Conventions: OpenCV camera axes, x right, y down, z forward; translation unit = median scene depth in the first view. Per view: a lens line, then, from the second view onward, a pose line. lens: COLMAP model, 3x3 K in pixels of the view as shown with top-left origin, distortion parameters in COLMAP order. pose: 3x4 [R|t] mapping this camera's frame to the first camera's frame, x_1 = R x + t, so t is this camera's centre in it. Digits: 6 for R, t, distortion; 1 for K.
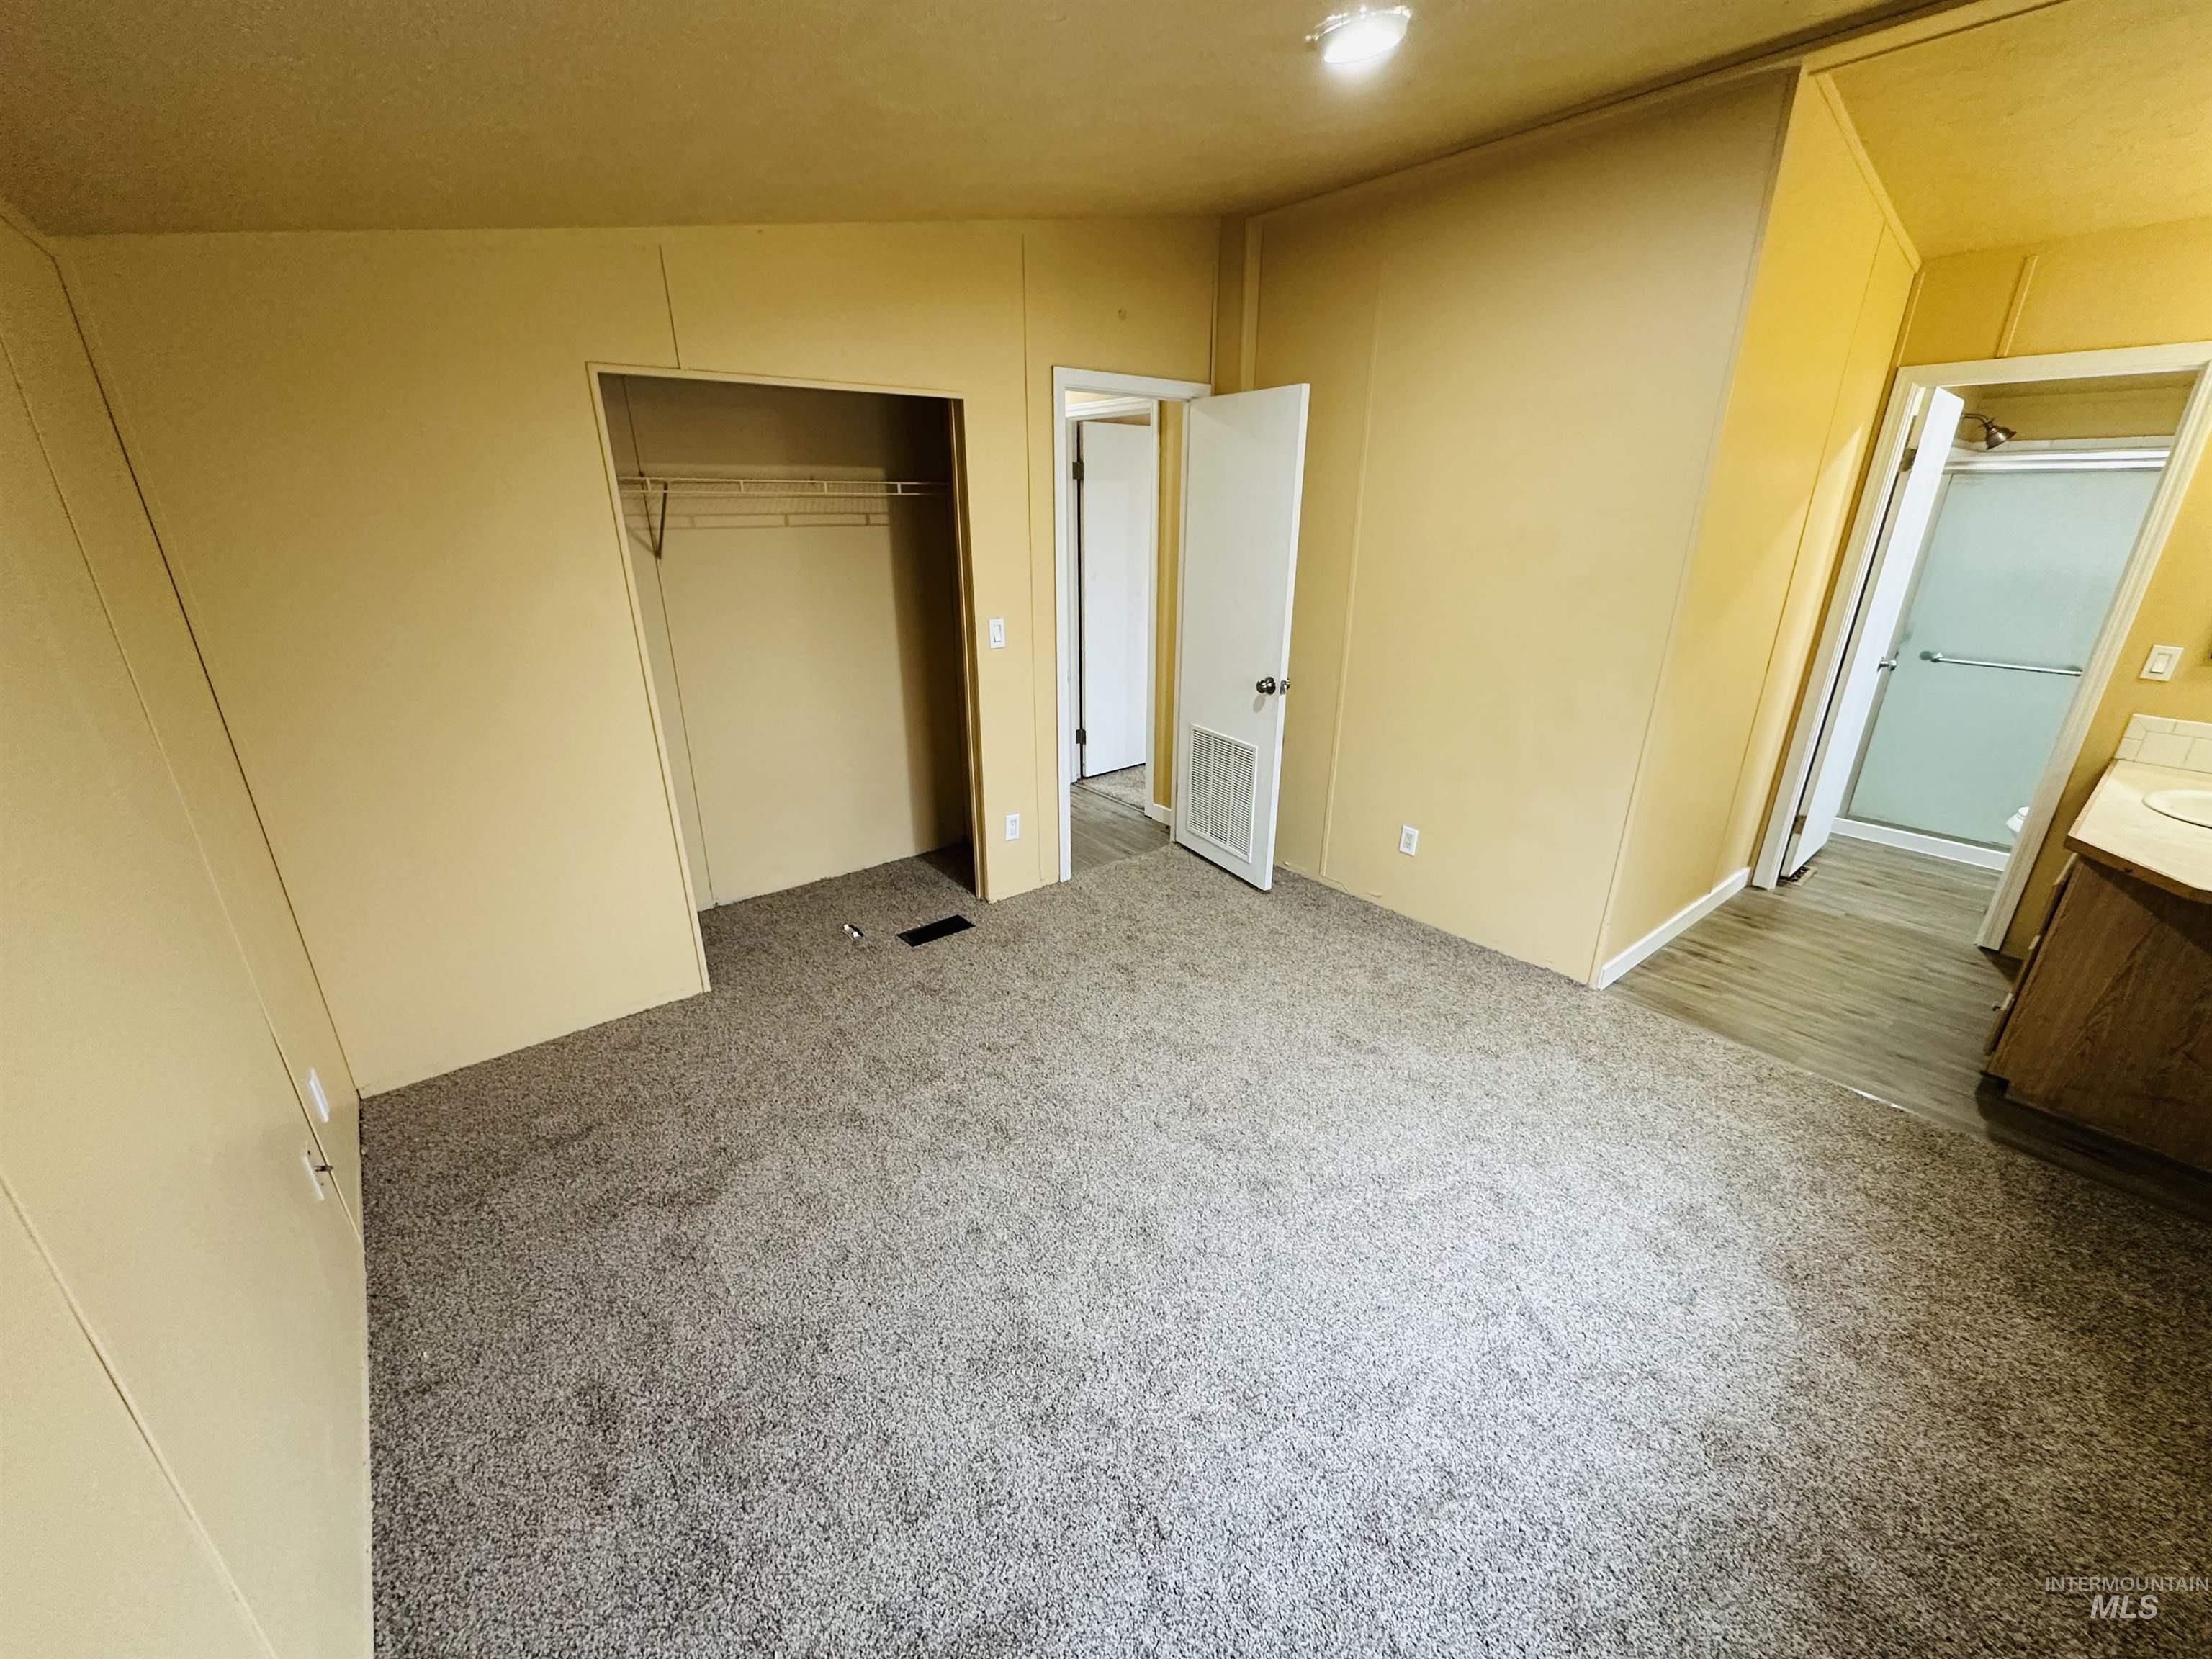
lens RADIAL K [[879.4, 0, 1103.8], [0, 879.4, 821.7], [0, 0, 1]] dist [-0.005502, 0.001126]
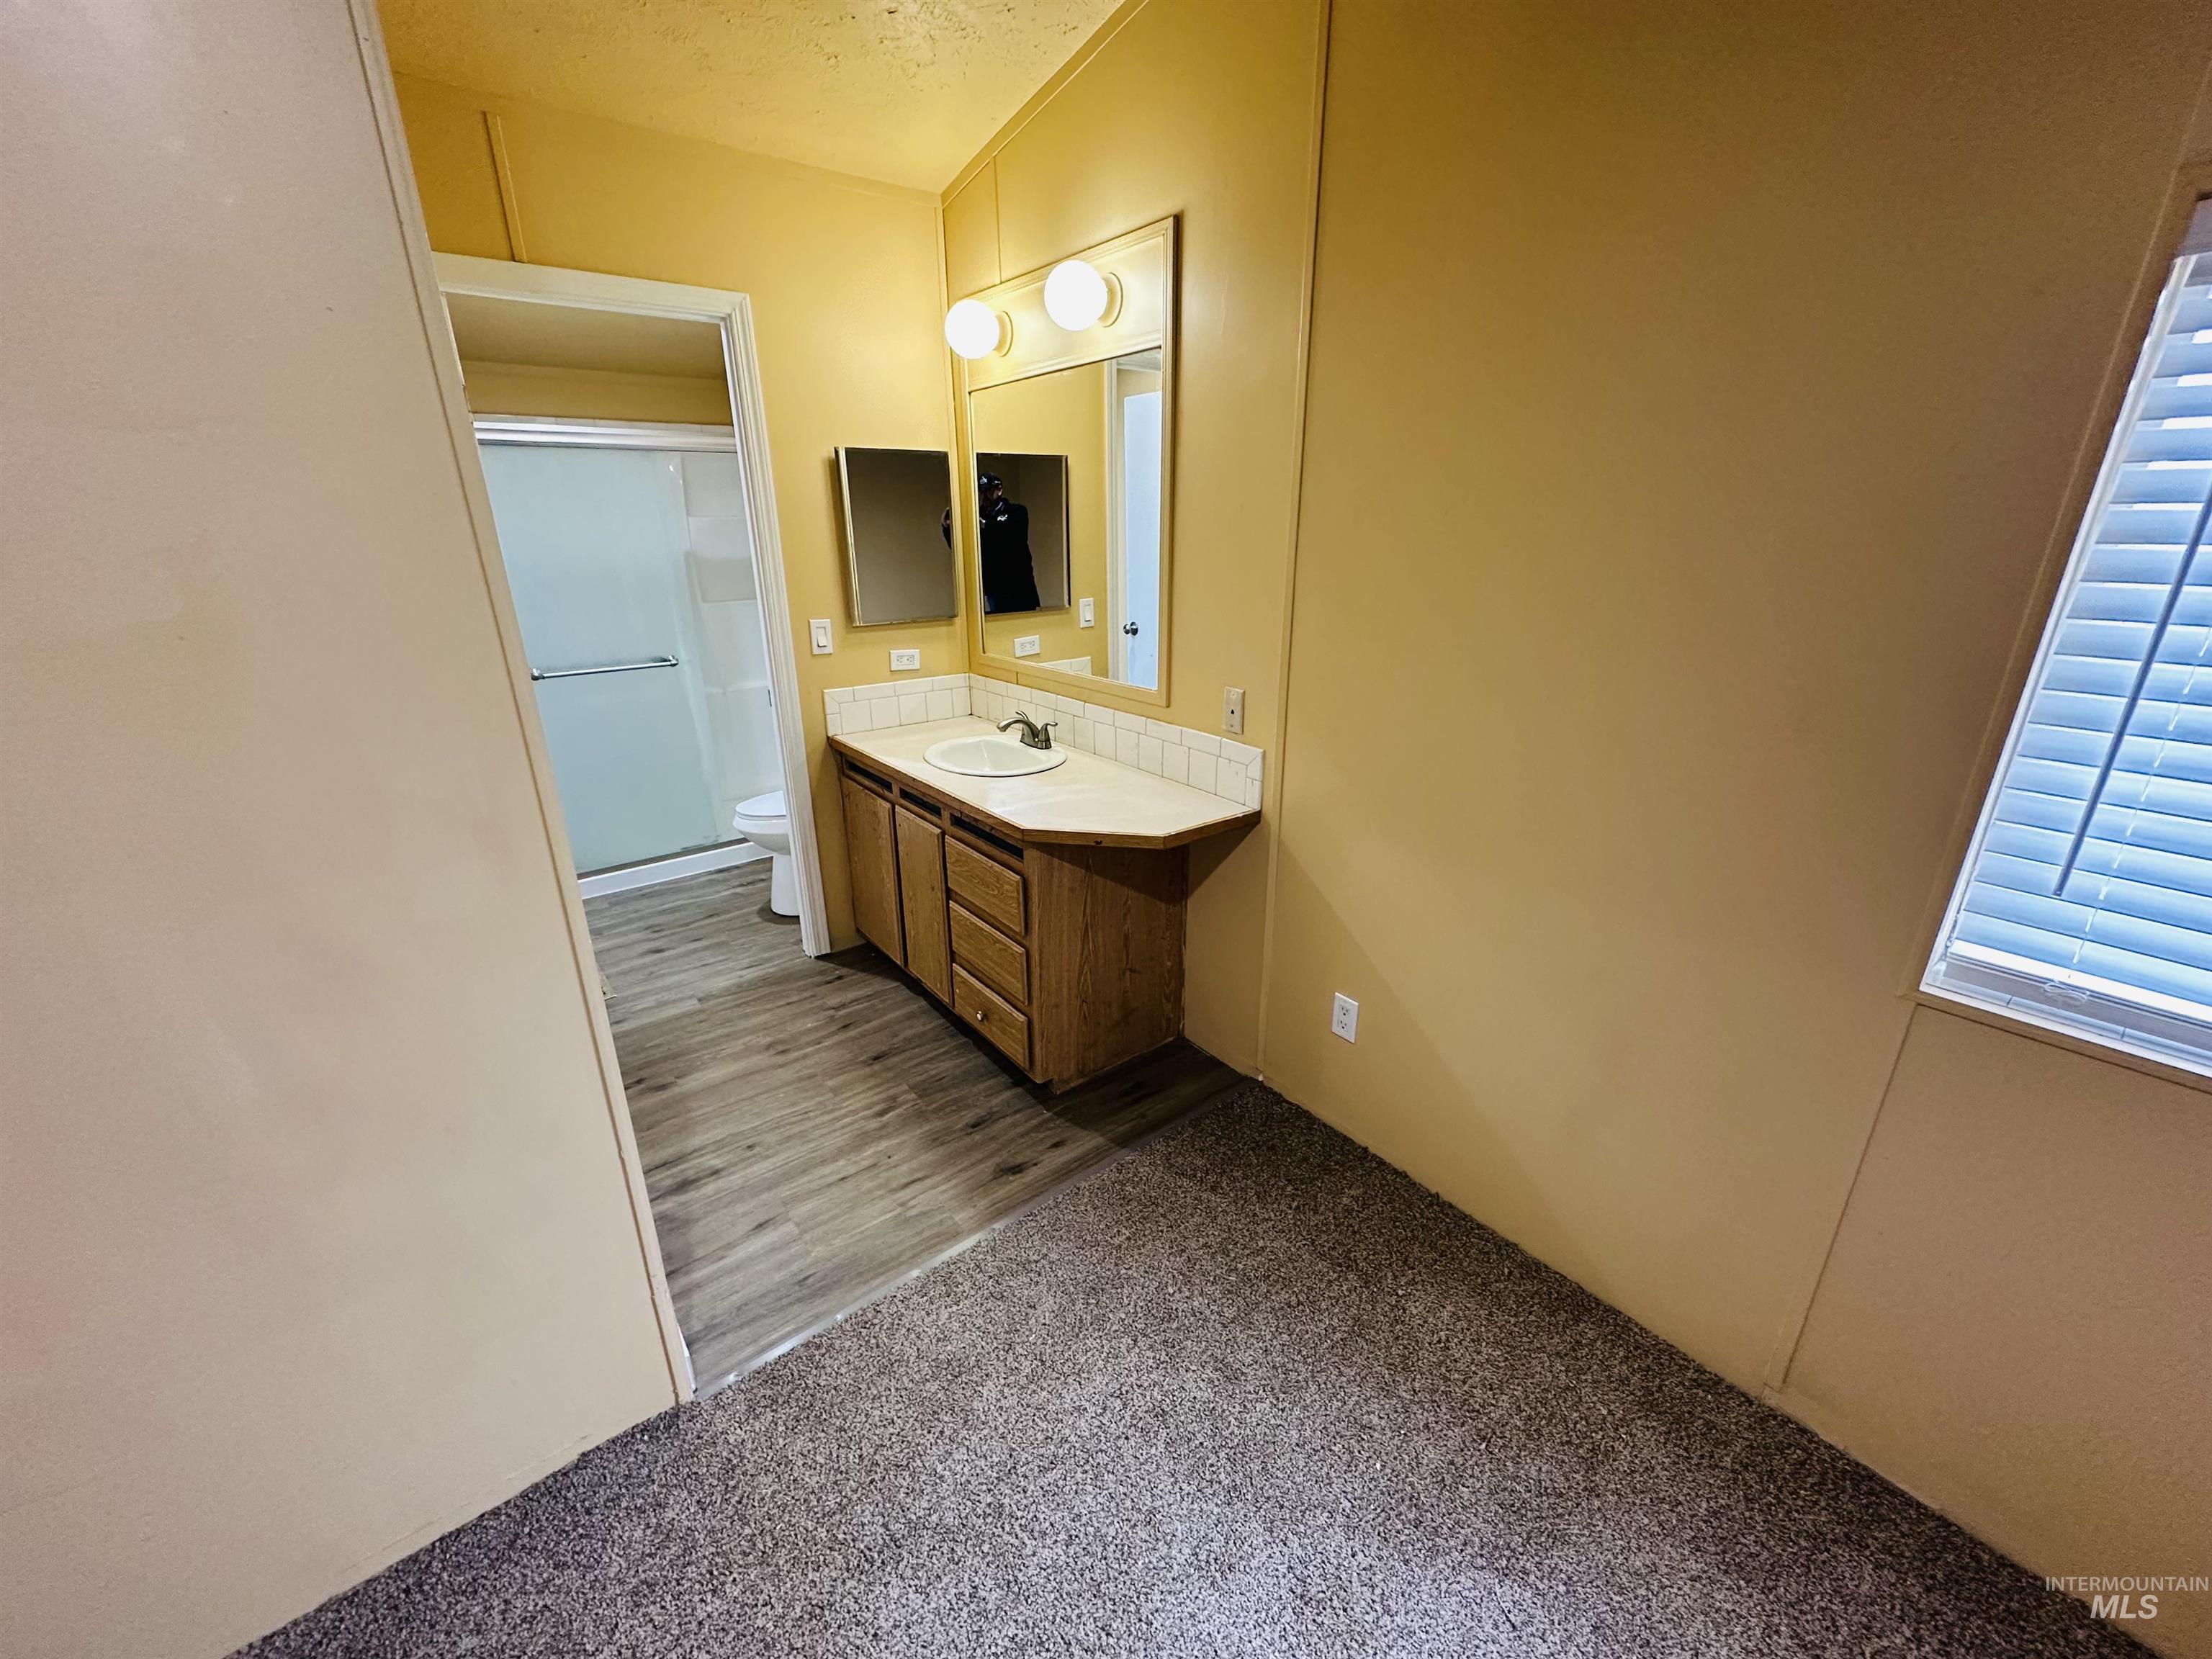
lens RADIAL K [[879.4, 0, 1108.3], [0, 879.4, 824.2], [0, 0, 1]] dist [-0.005502, 0.001126]
pose [[0.012955, -0.334192, 0.942416, 0.177620], [0.351047, 0.884022, 0.308659, -0.160787], [-0.936268, 0.326833, 0.128770, 0.549058]]
